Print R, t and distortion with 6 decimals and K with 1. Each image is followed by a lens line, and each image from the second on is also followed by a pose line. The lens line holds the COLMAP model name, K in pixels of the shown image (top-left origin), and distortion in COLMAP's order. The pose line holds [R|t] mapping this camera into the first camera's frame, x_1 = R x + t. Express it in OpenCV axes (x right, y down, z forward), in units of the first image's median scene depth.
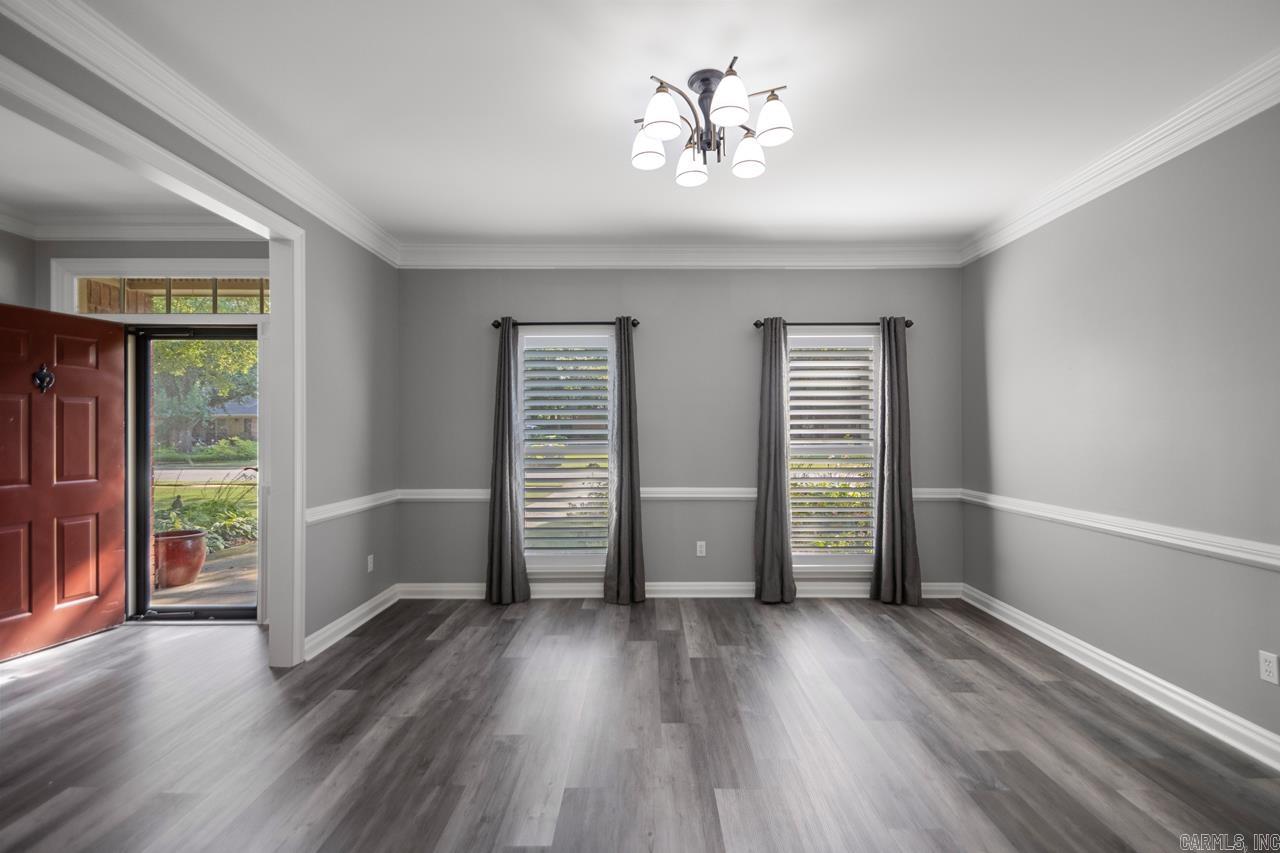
lens RADIAL K [[594.6, 0, 651.0], [0, 594.6, 428.9], [0, 0, 1]] dist [0.042584, -0.026512]
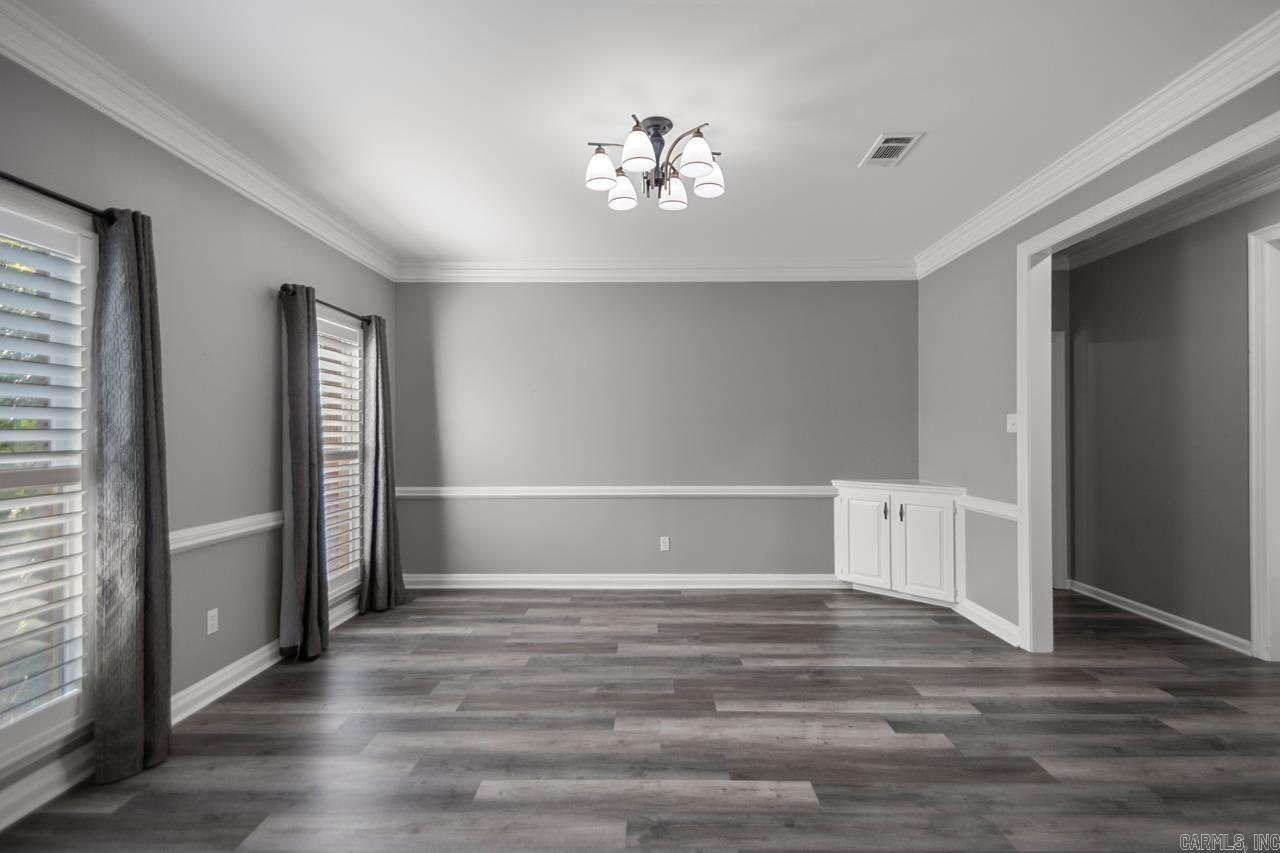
lens RADIAL K [[594.6, 0, 651.0], [0, 594.6, 428.9], [0, 0, 1]] dist [0.042584, -0.026512]
pose [[0.004795, 0.006645, 0.999966, -0.683075], [0.002247, 0.999975, -0.006656, 0.003391], [-0.999986, 0.002279, 0.004779, 0.658428]]
